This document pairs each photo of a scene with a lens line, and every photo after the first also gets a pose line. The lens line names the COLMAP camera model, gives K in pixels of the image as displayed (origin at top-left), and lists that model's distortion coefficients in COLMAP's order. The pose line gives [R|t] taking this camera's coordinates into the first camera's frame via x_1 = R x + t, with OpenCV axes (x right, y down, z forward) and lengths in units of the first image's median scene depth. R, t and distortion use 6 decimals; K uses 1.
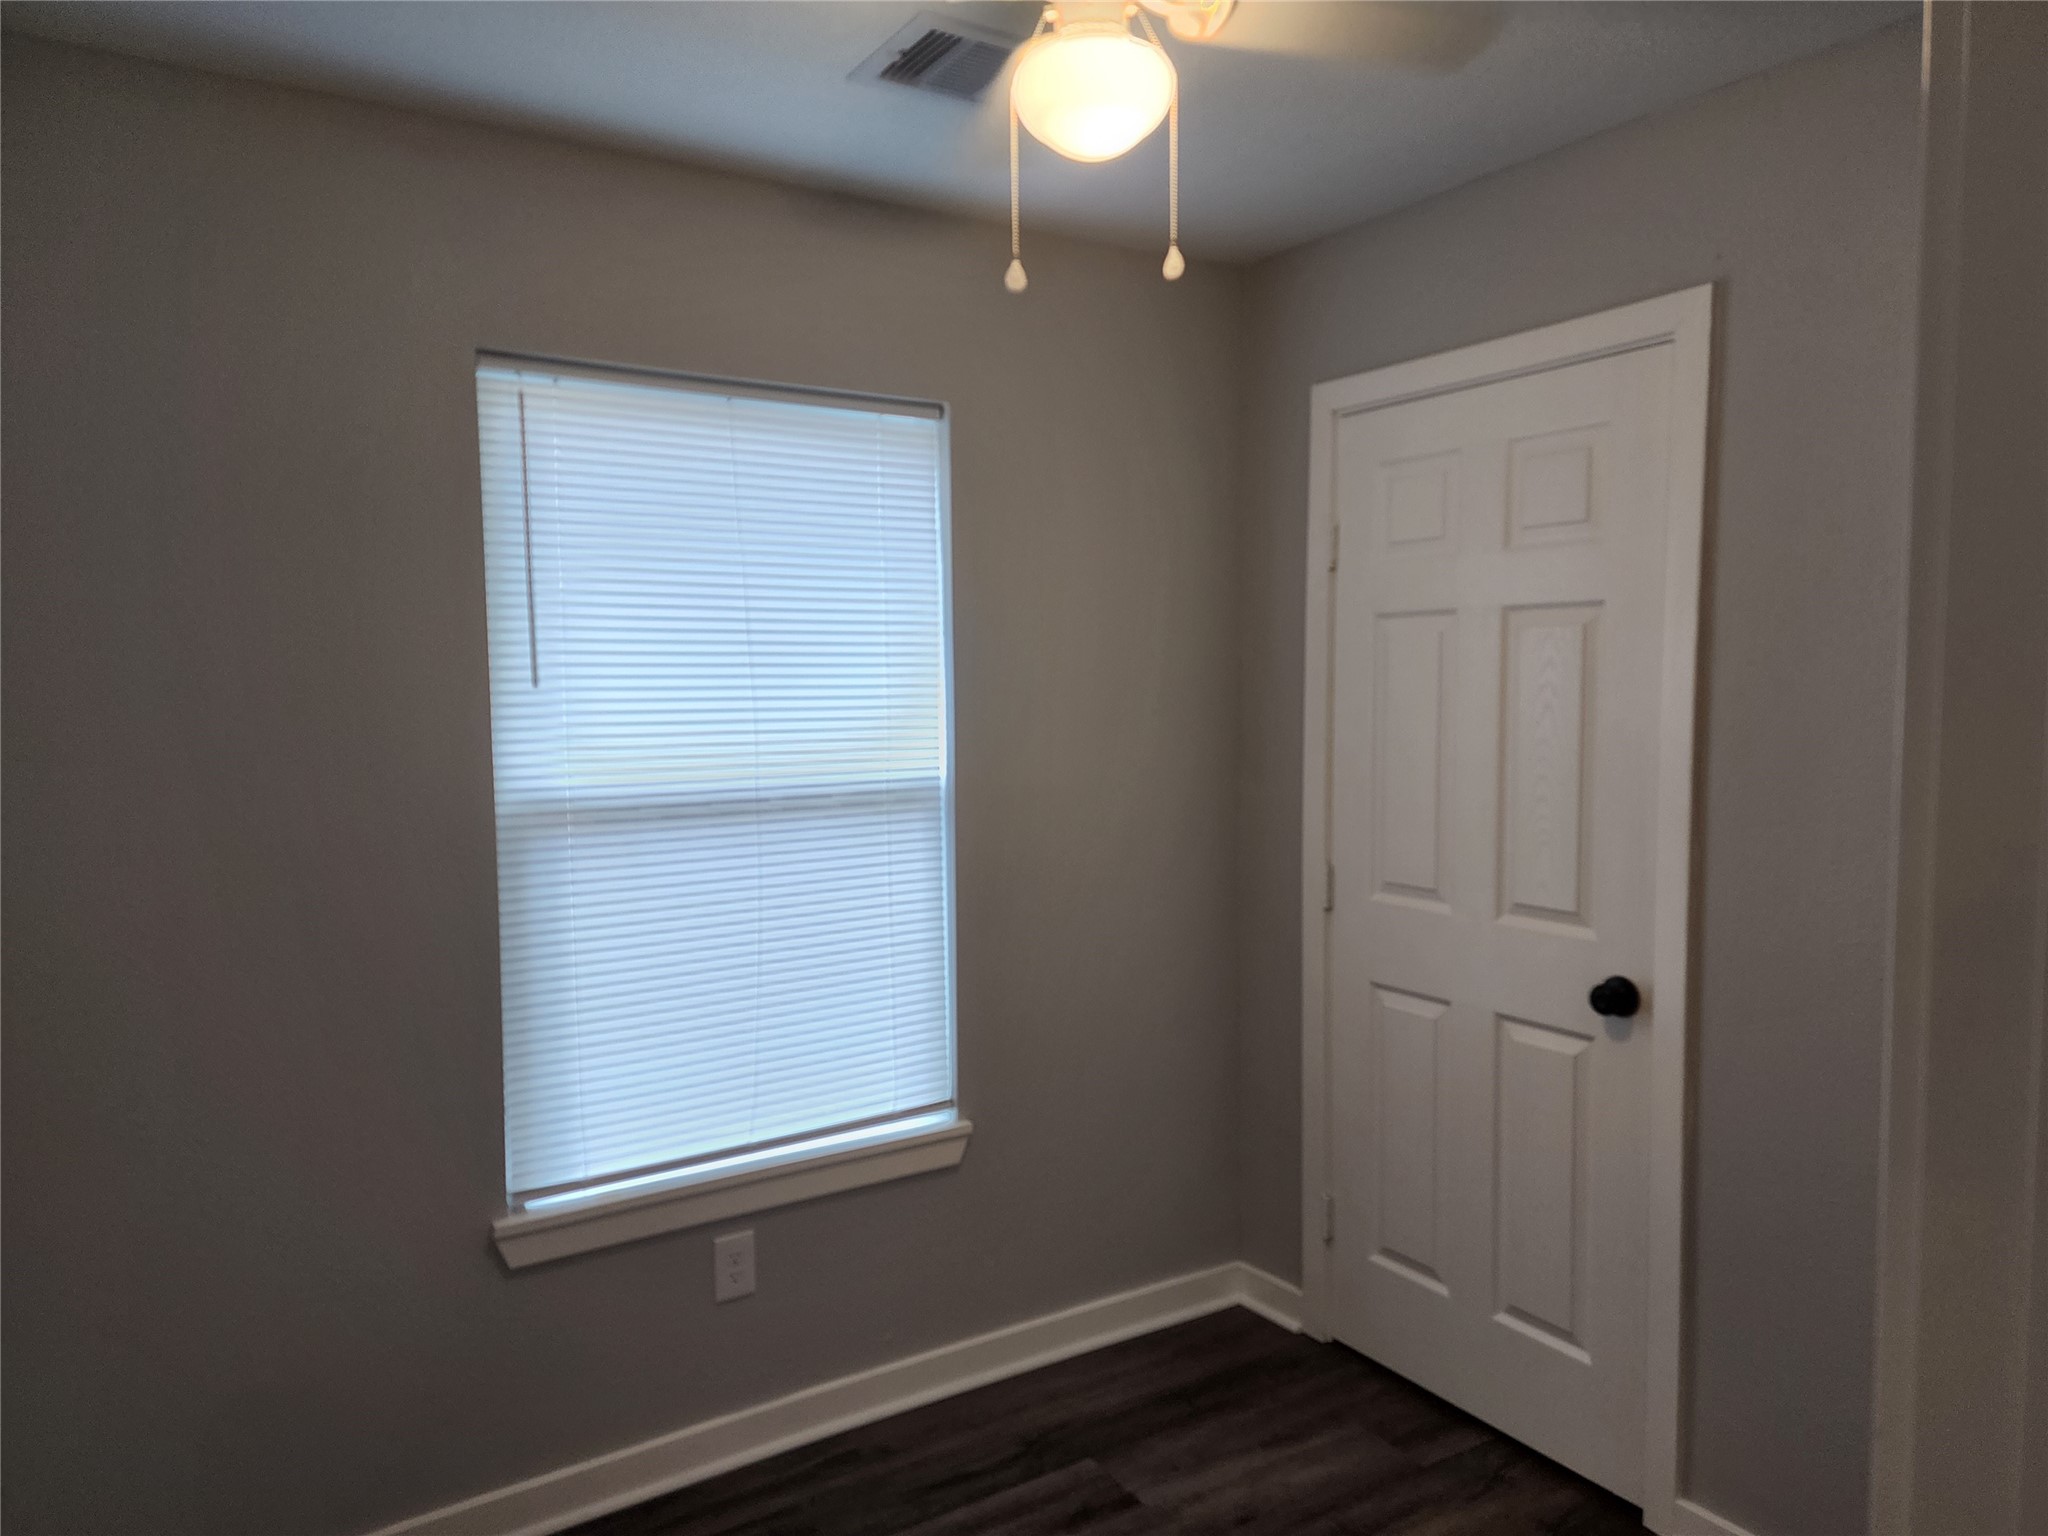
lens RADIAL K [[1372.2, 0, 1010.1], [0, 1372.2, 796.5], [0, 0, 1]] dist [0.073438, -0.068095]
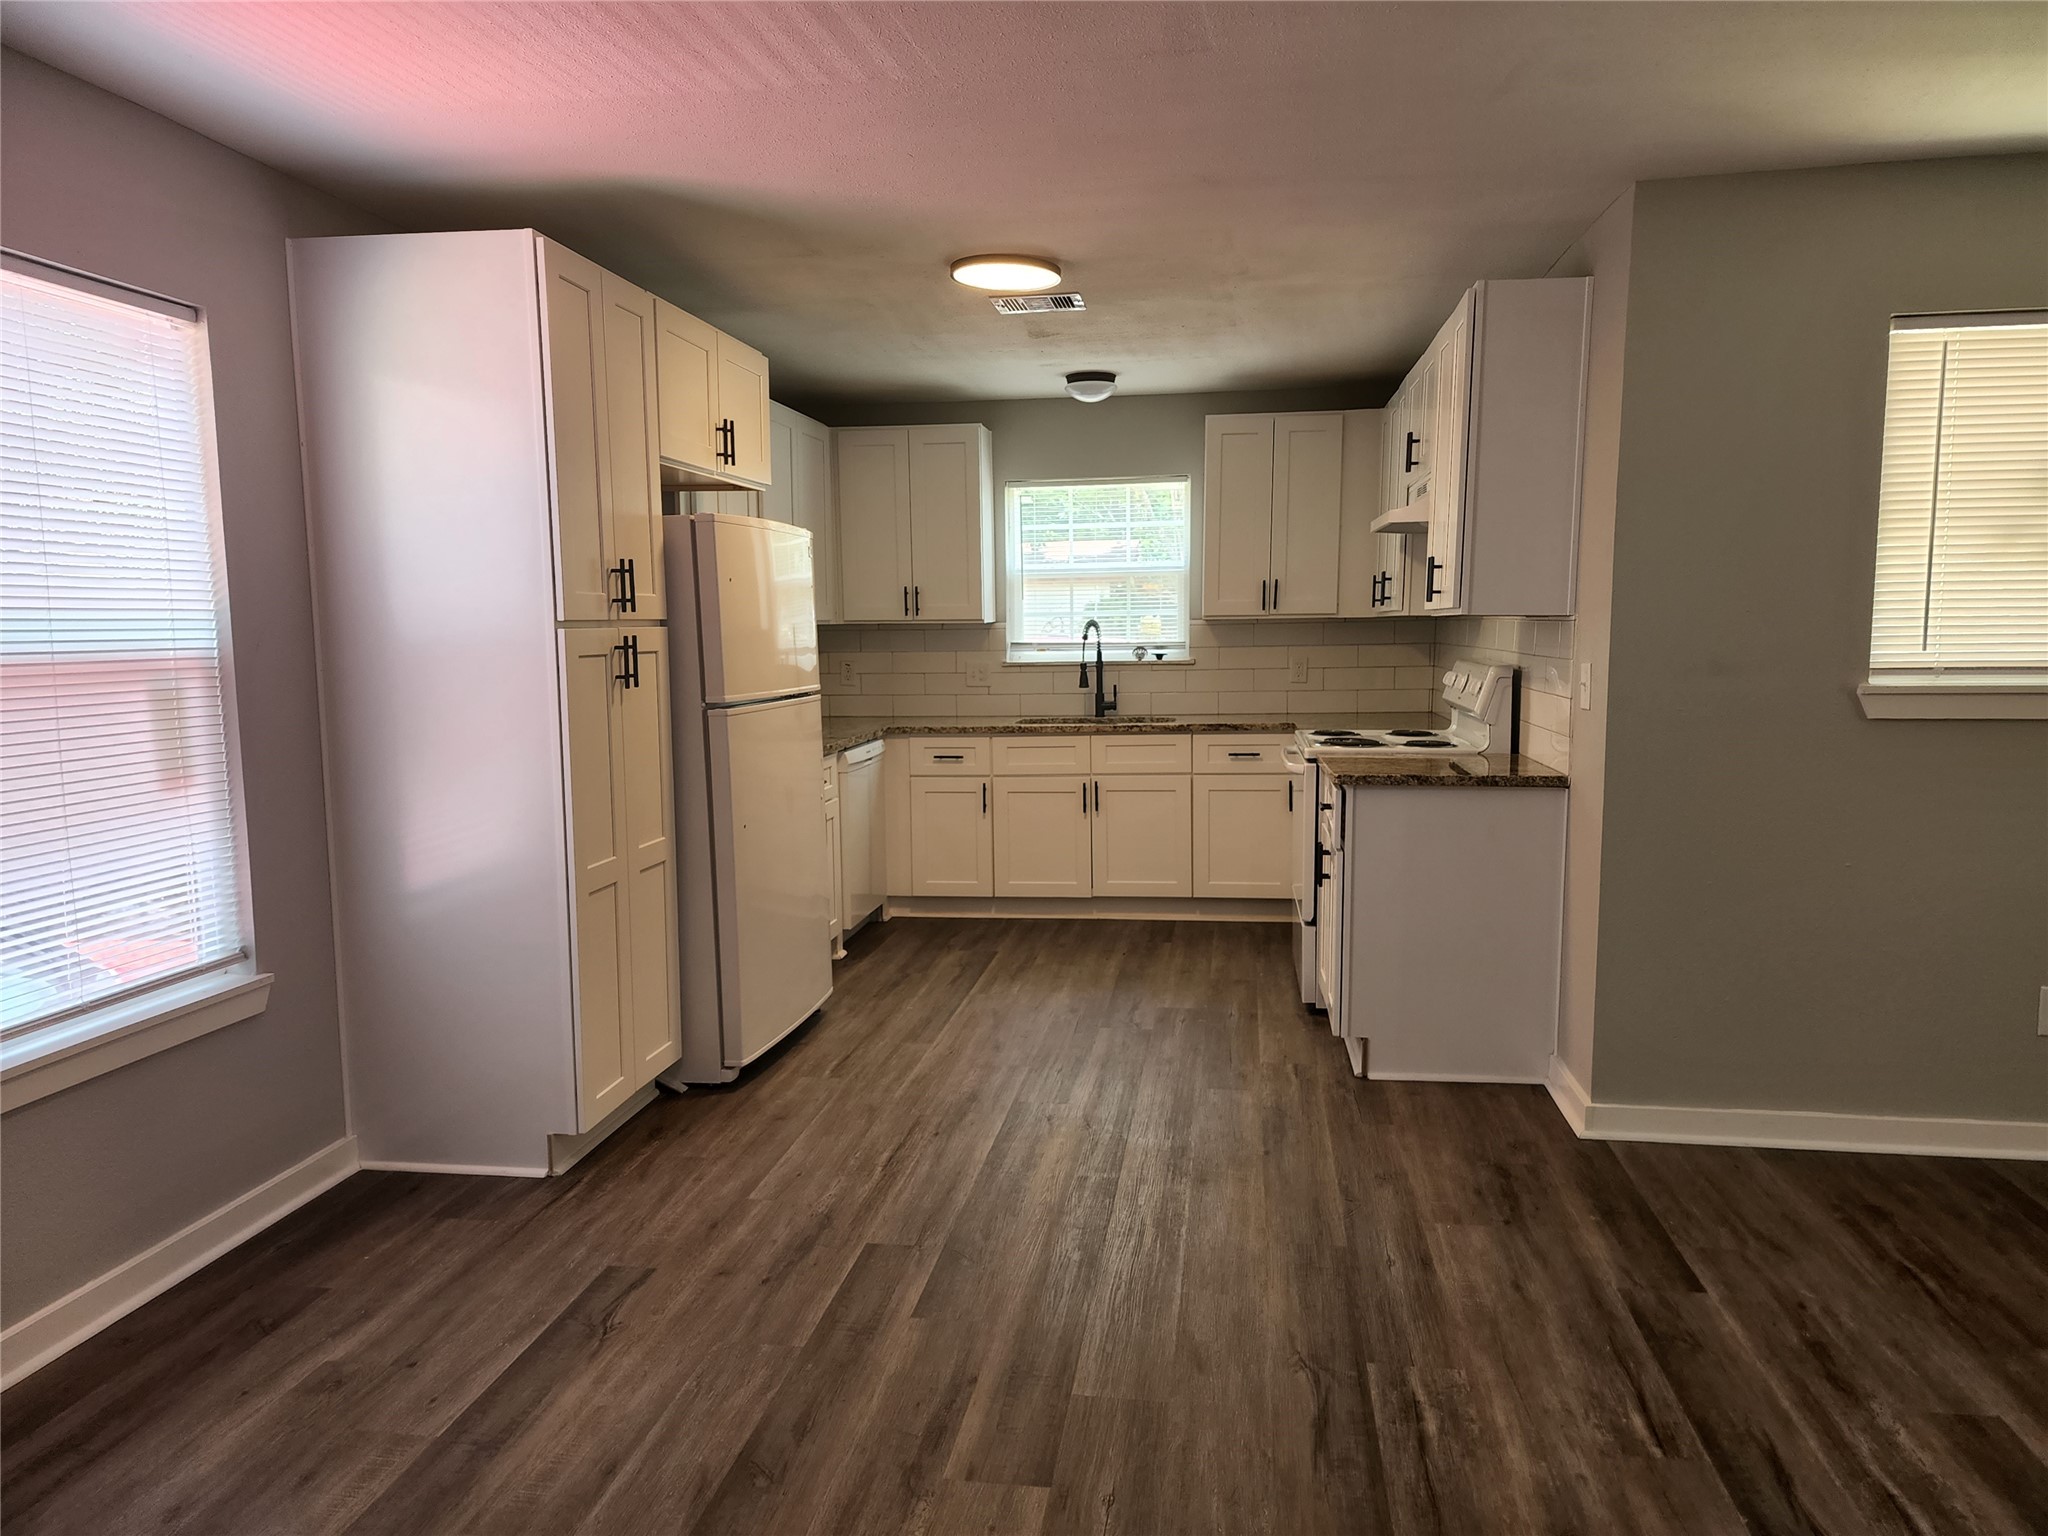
lens RADIAL K [[1372.2, 0, 1034.2], [0, 1372.2, 786.0], [0, 0, 1]] dist [0.073438, -0.068095]
pose [[0.660369, -0.086019, 0.745999, -0.465302], [0.068037, 0.996185, 0.054640, 0.073202], [-0.747853, 0.014673, 0.663702, -0.208749]]
